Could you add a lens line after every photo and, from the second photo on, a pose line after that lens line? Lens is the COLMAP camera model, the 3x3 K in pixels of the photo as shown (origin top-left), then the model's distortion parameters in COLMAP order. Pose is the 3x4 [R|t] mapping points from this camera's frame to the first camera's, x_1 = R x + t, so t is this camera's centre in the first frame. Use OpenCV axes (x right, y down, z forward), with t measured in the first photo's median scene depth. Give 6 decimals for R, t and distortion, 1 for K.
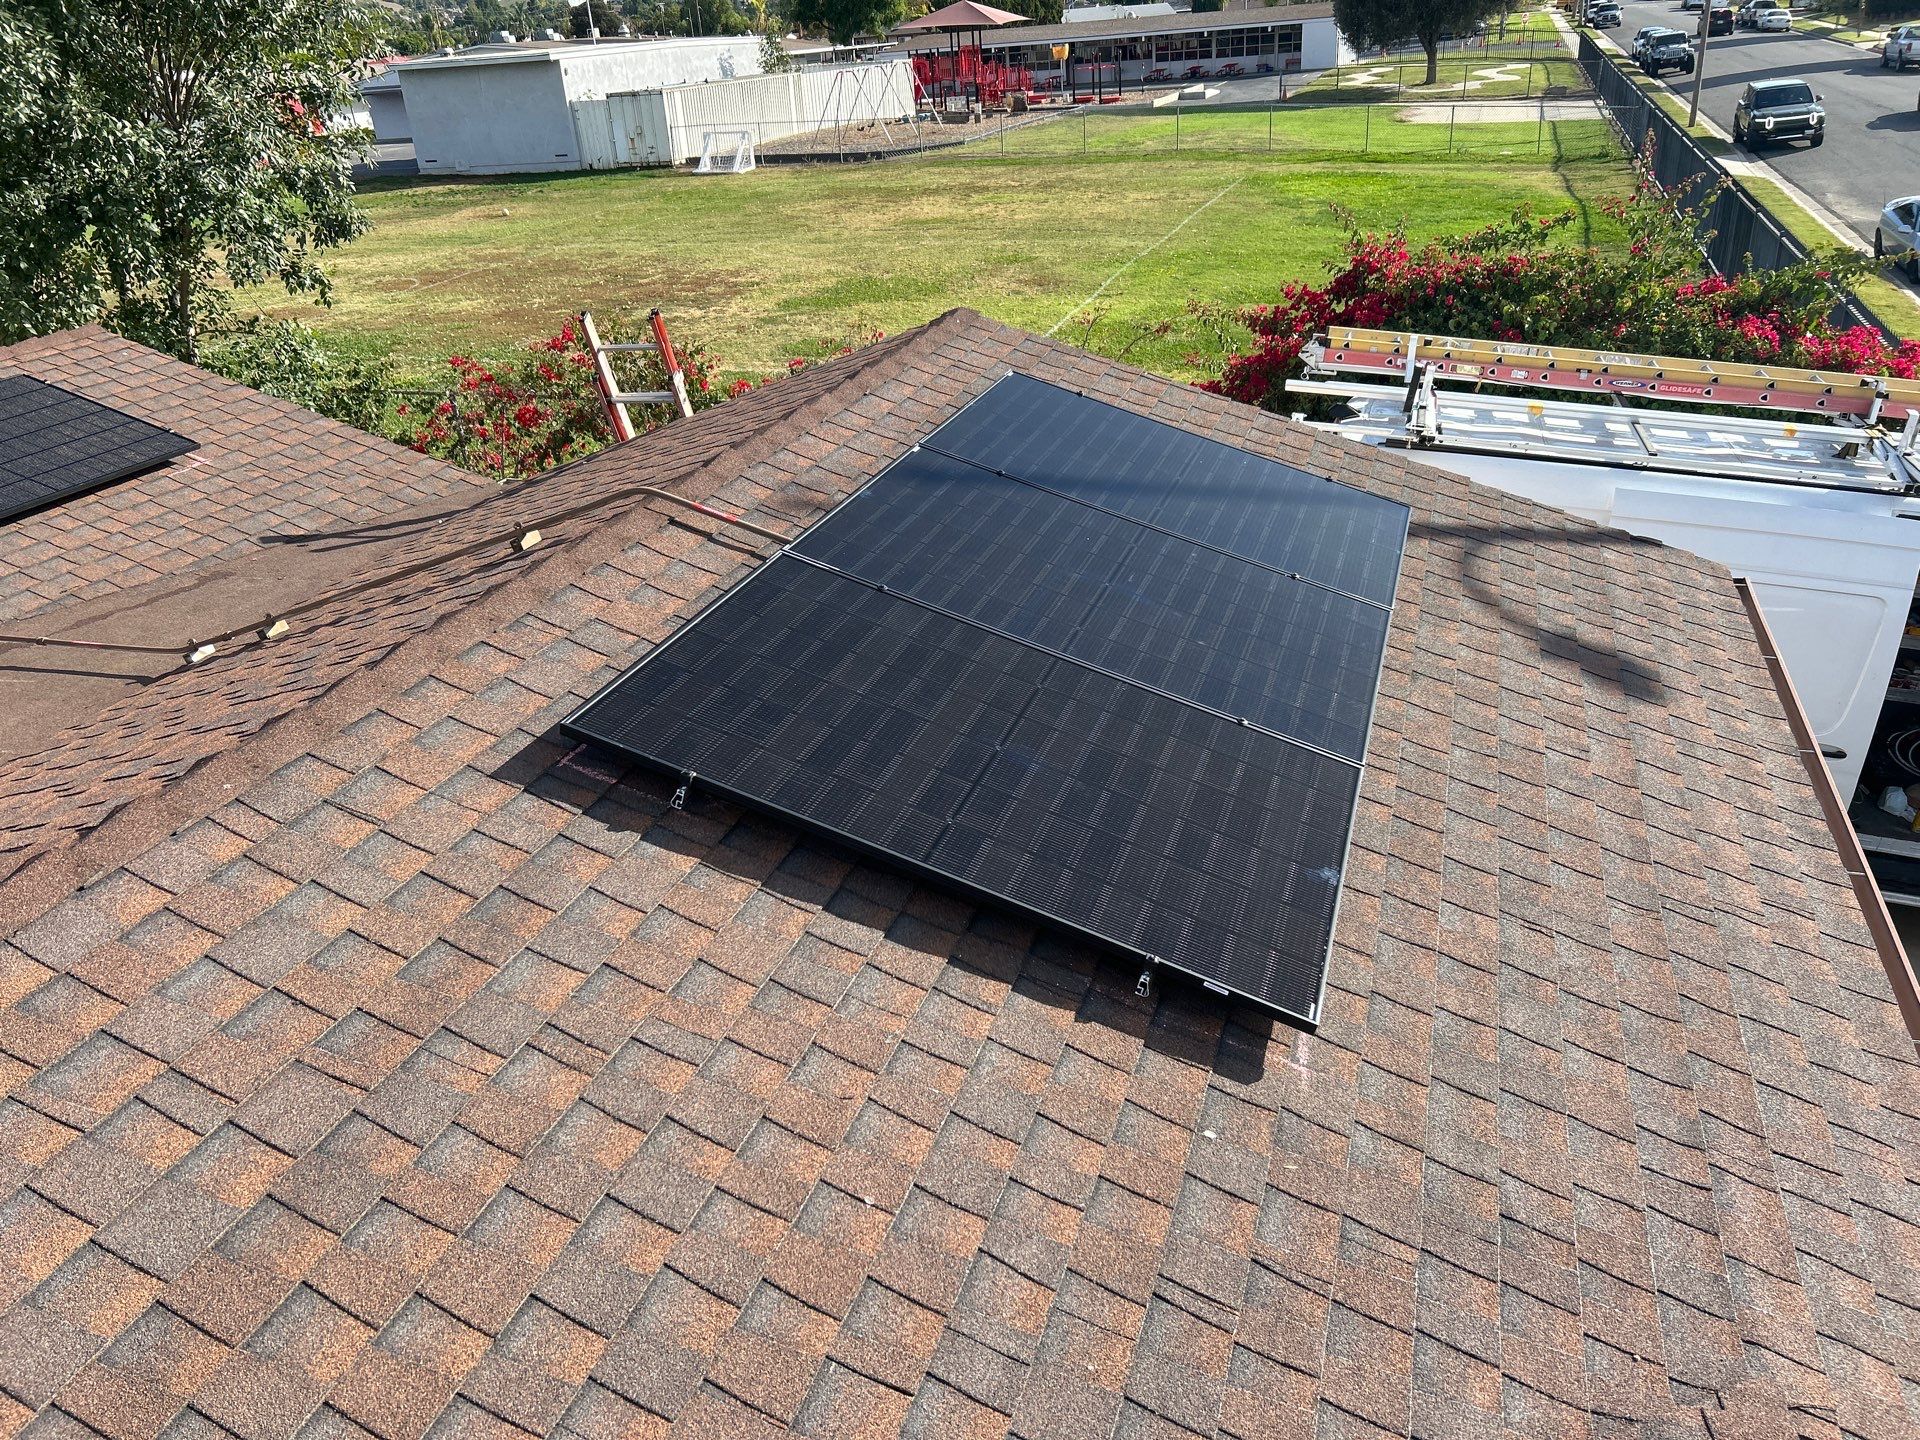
lens RADIAL K [[1470.7, 0, 953.9], [0, 1470.7, 693.4], [0, 0, 1]] dist [0.012705, 0.001835]
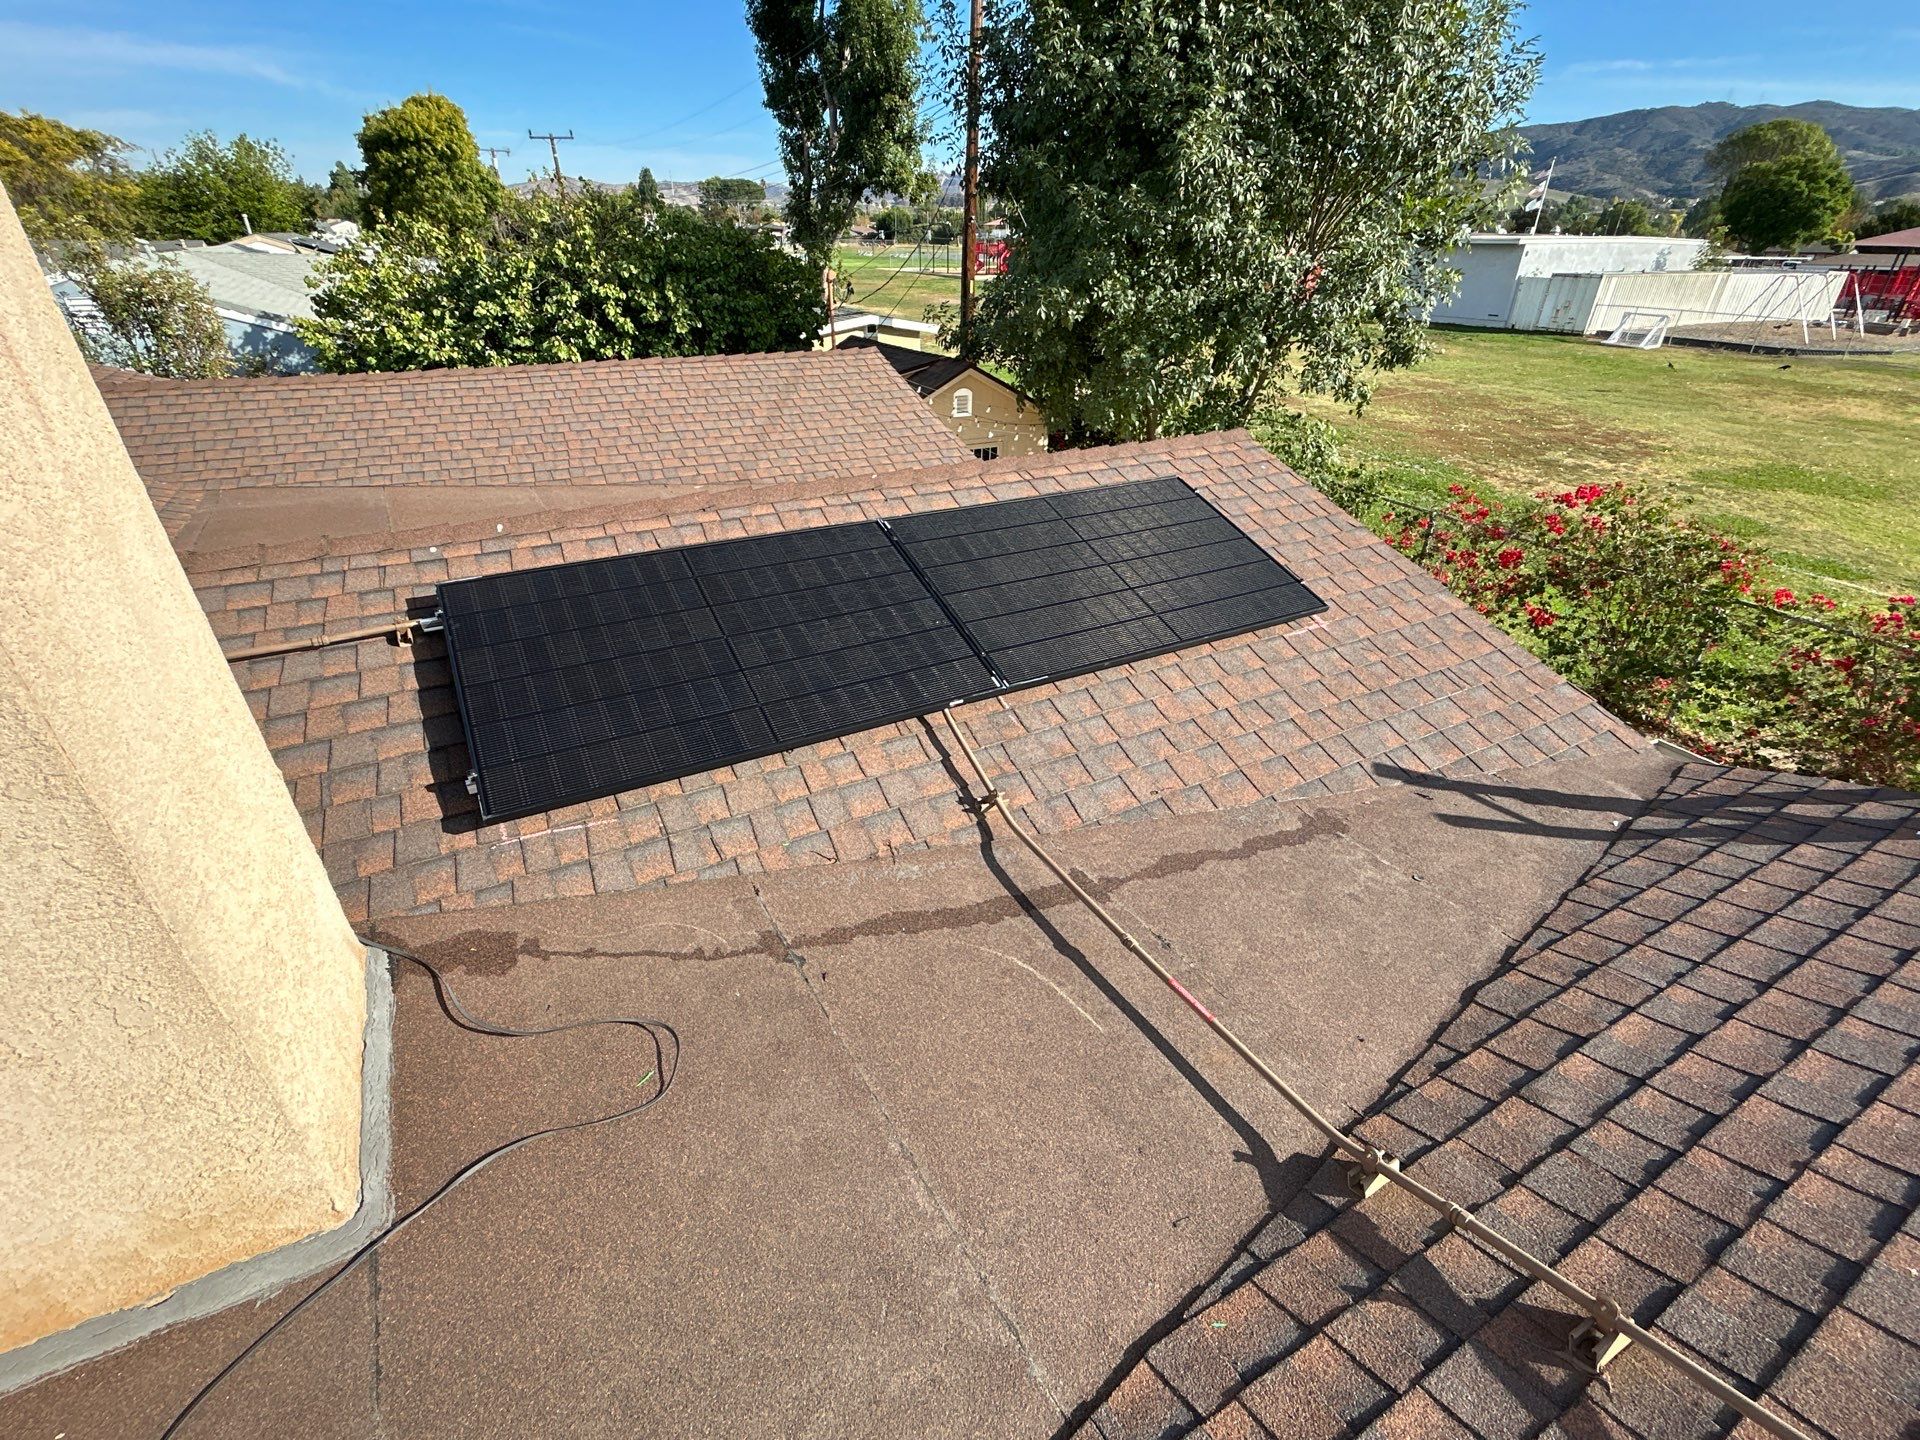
lens RADIAL K [[877.6, 0, 959.9], [0, 877.6, 717.0], [0, 0, 1]] dist [0.000486, 0.000129]
pose [[0.744019, 0.385422, -0.545789, -0.079206], [-0.331625, 0.922156, 0.199133, -0.030338], [0.580052, 0.032838, 0.813917, 0.099310]]
